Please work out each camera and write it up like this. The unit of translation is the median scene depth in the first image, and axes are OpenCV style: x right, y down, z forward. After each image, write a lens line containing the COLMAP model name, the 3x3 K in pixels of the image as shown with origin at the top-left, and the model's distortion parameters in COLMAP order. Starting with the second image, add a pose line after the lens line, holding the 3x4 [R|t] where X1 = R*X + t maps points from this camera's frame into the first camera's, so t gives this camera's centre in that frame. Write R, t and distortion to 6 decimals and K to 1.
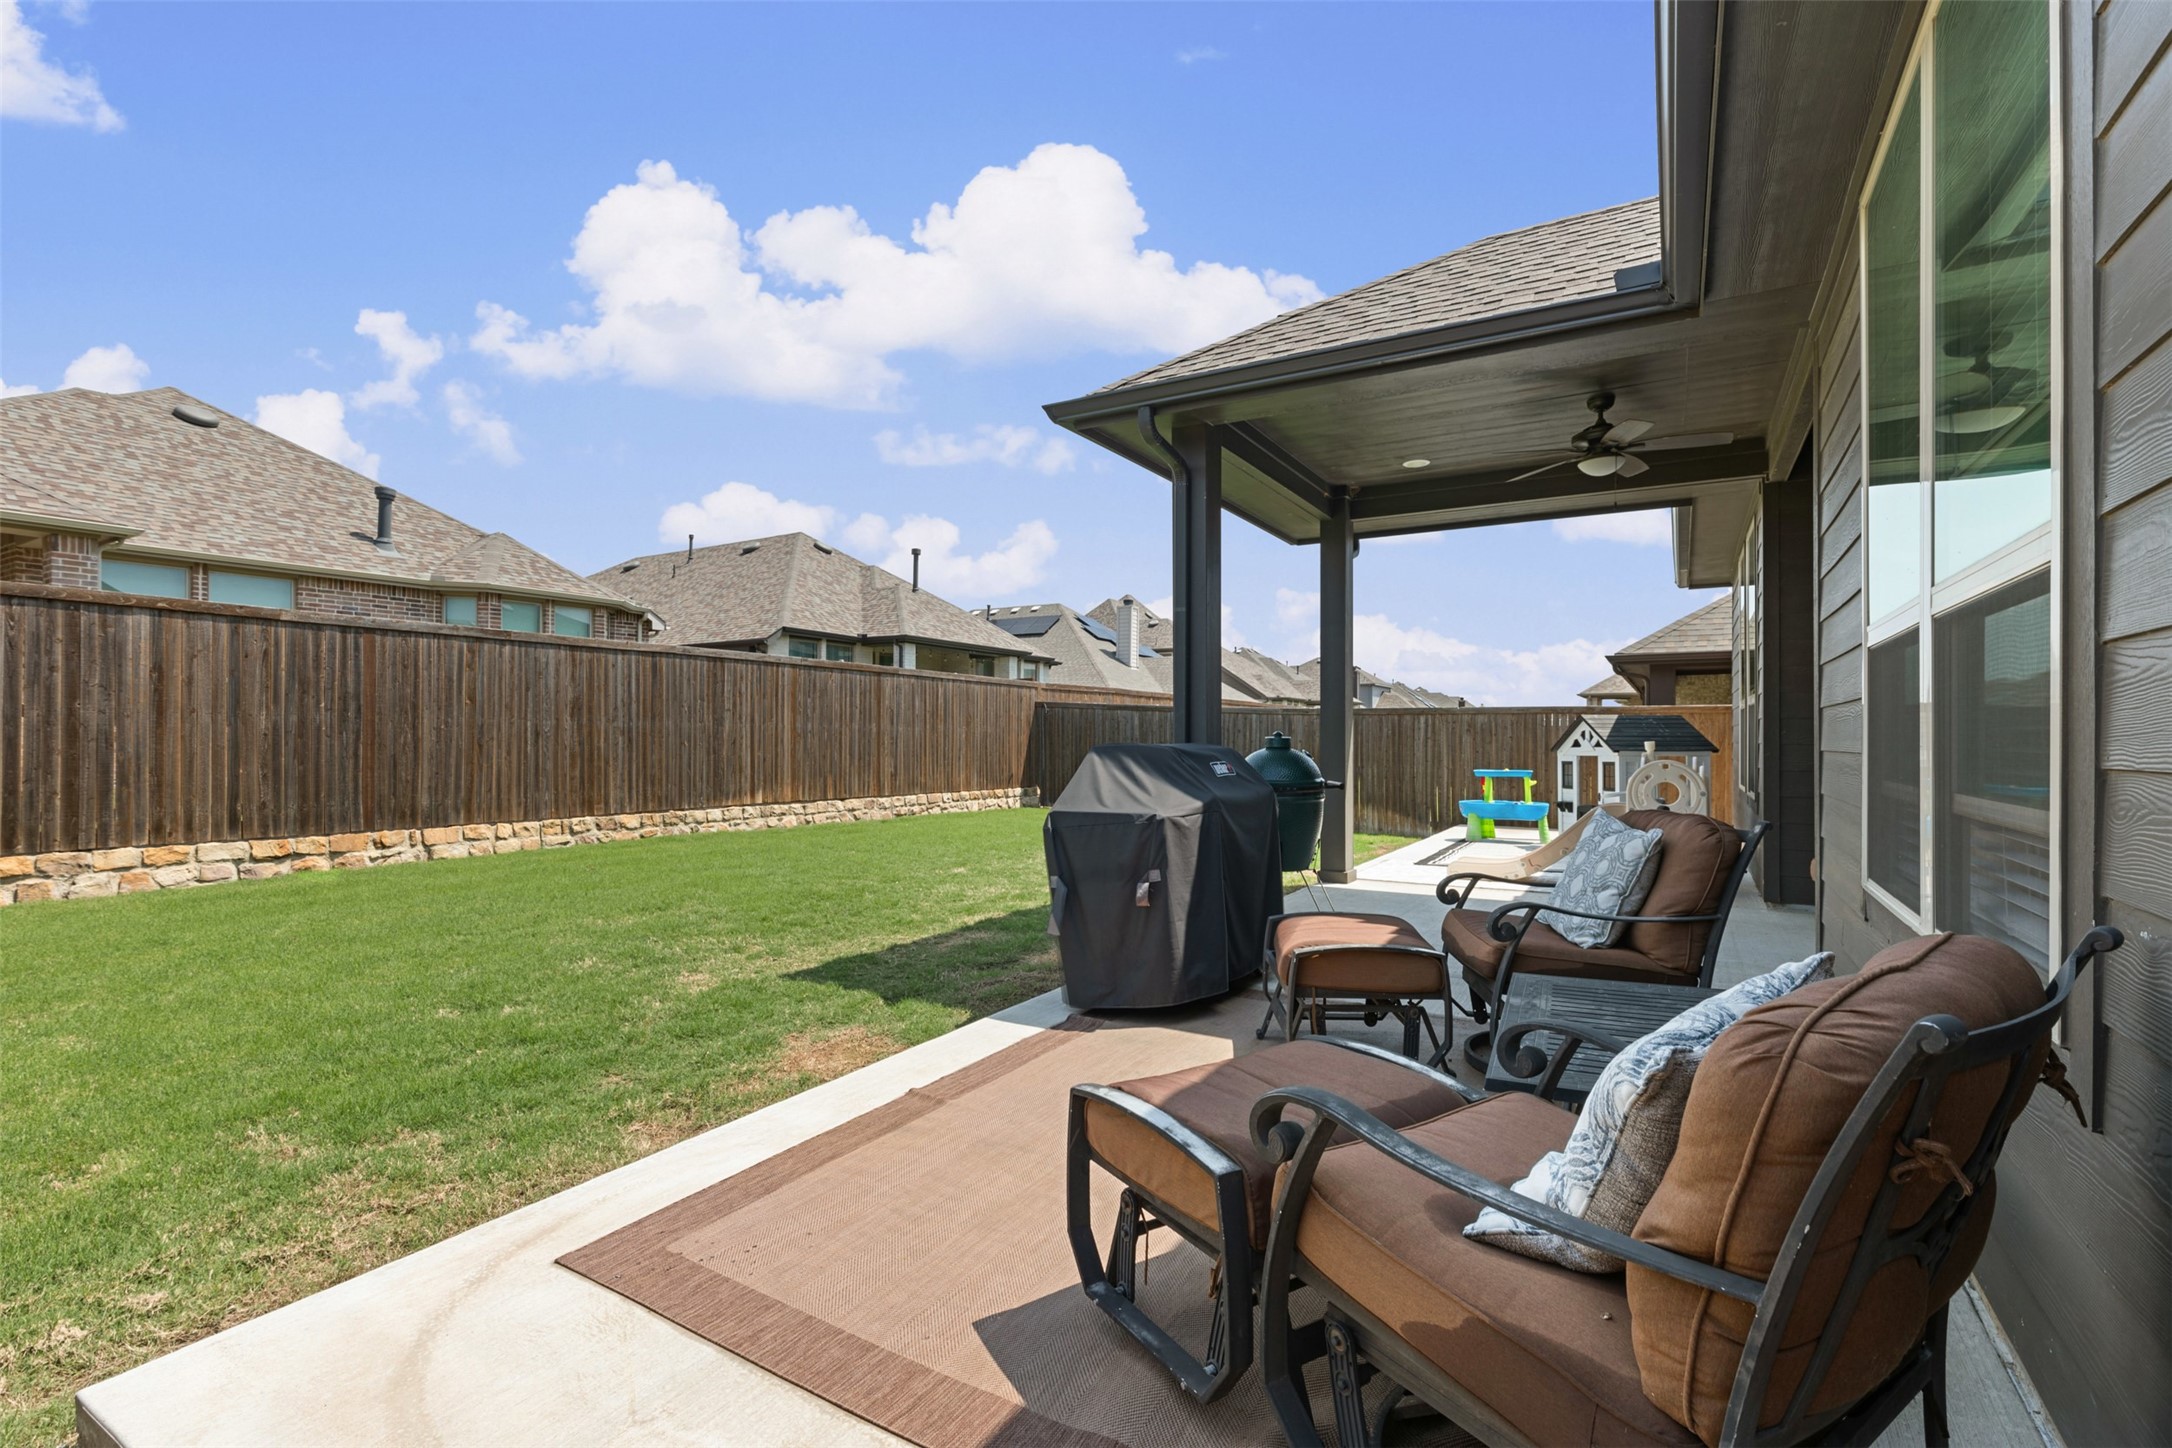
lens RADIAL K [[976.2, 0, 1081.0], [0, 976.2, 724.0], [0, 0, 1]] dist [0.007316, -0.001086]
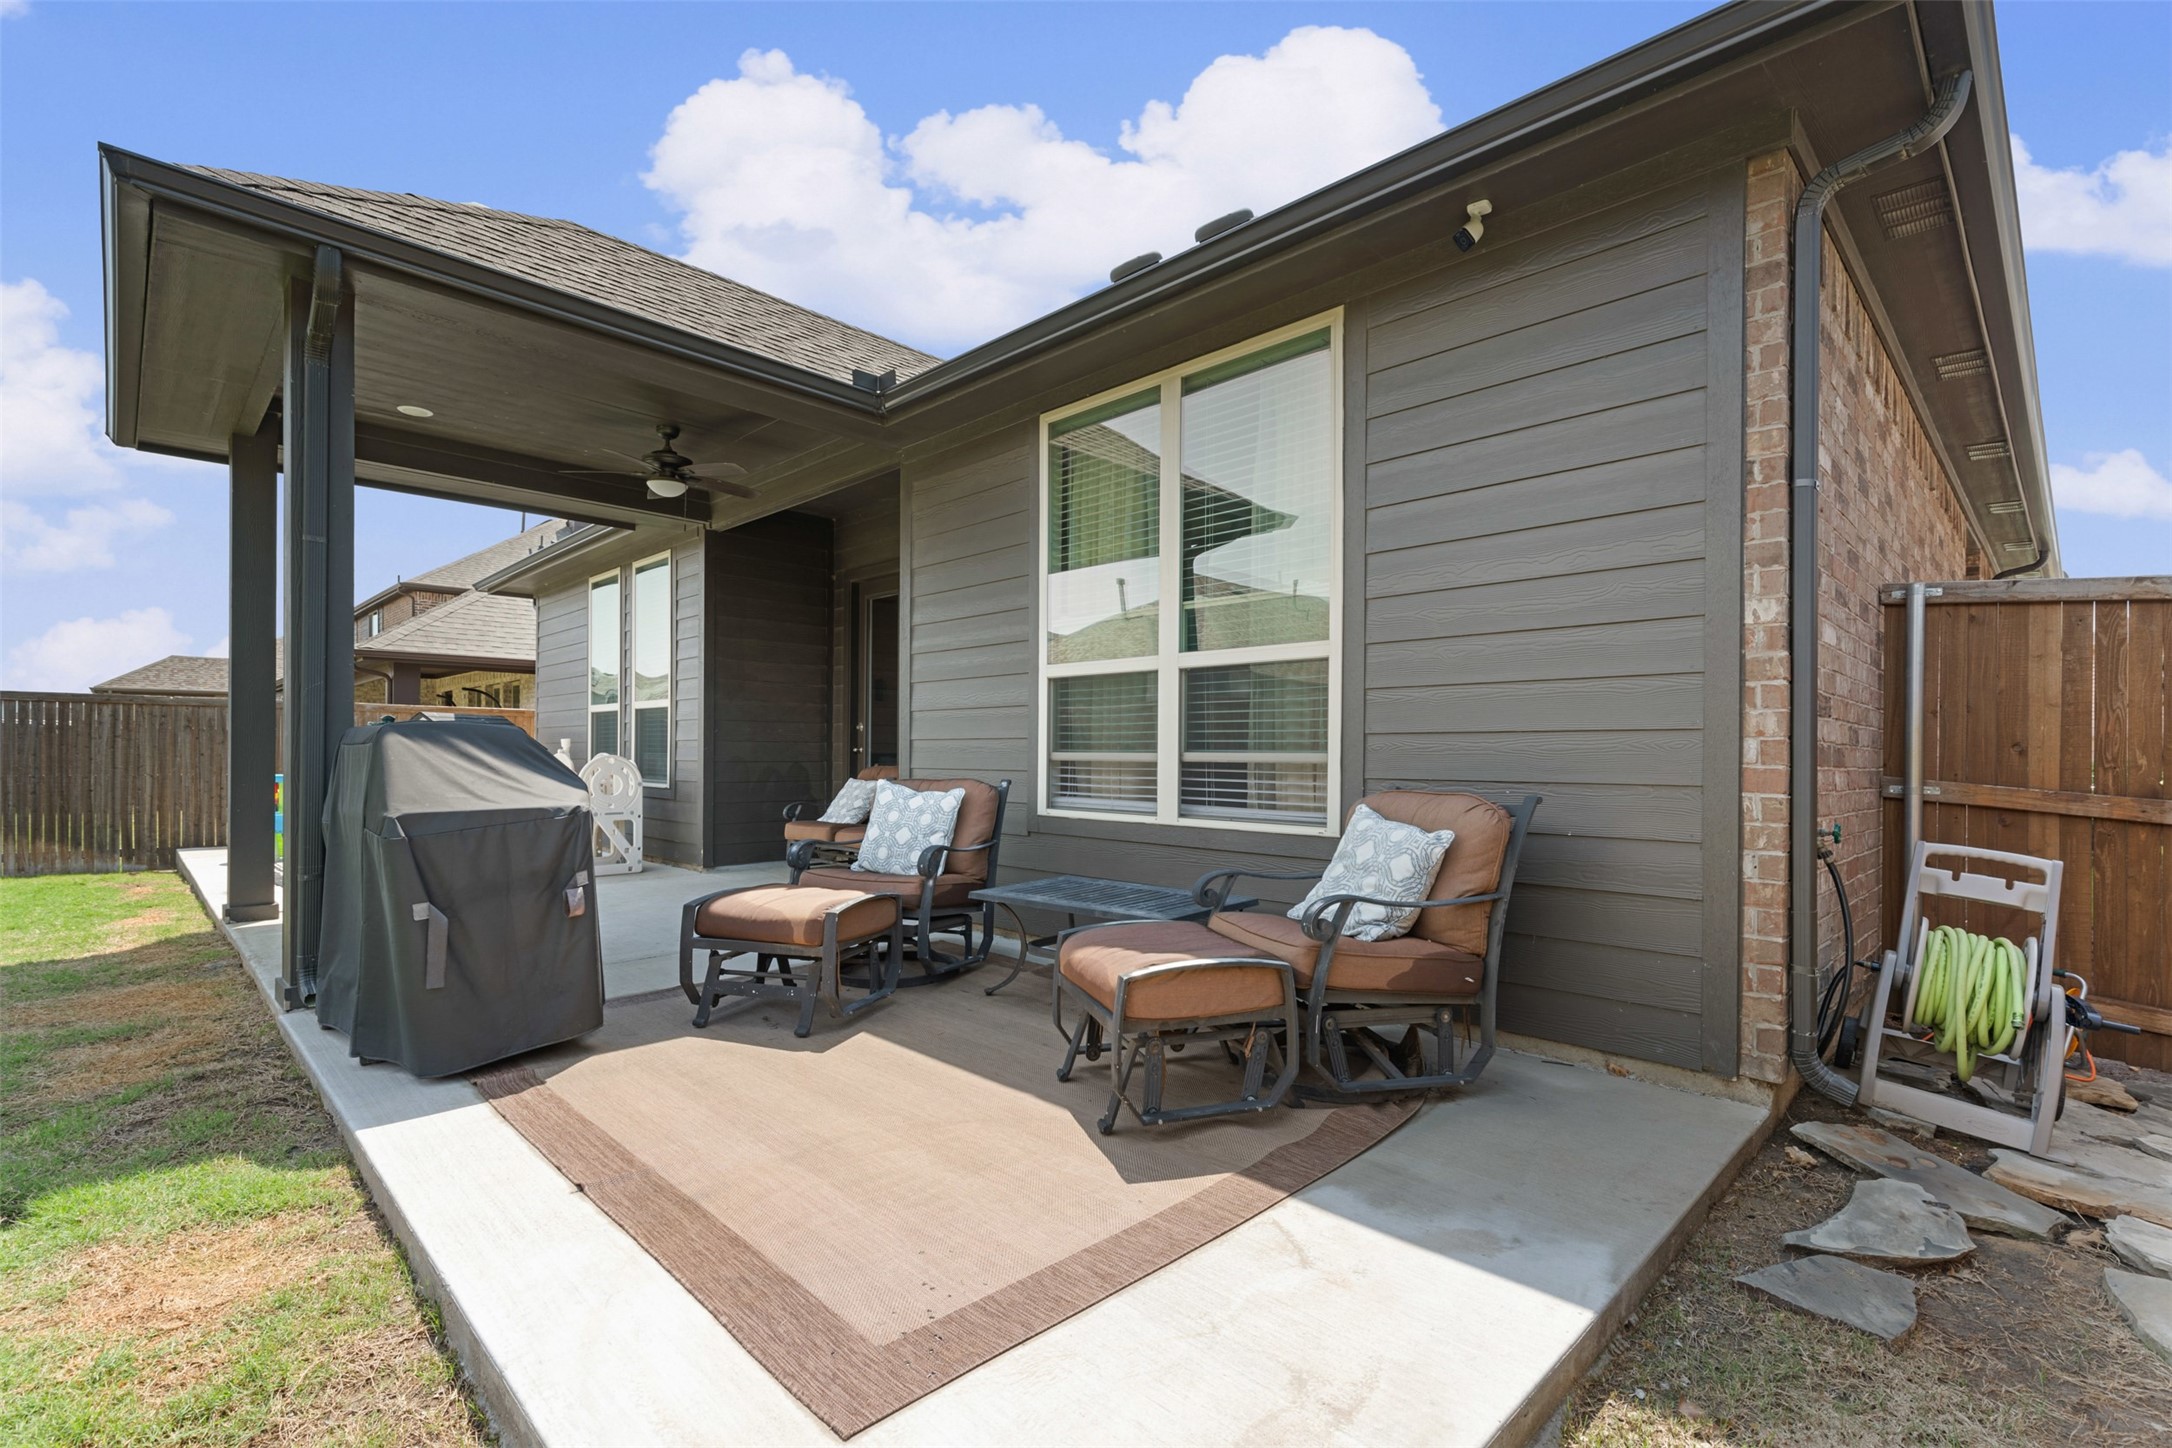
lens RADIAL K [[976.2, 0, 1091.6], [0, 976.2, 760.8], [0, 0, 1]] dist [0.007316, -0.001086]
pose [[0.232866, -0.009511, 0.972462, -1.175923], [-0.016552, 0.999769, 0.013741, 0.062694], [-0.972368, -0.019296, 0.232655, 0.696102]]
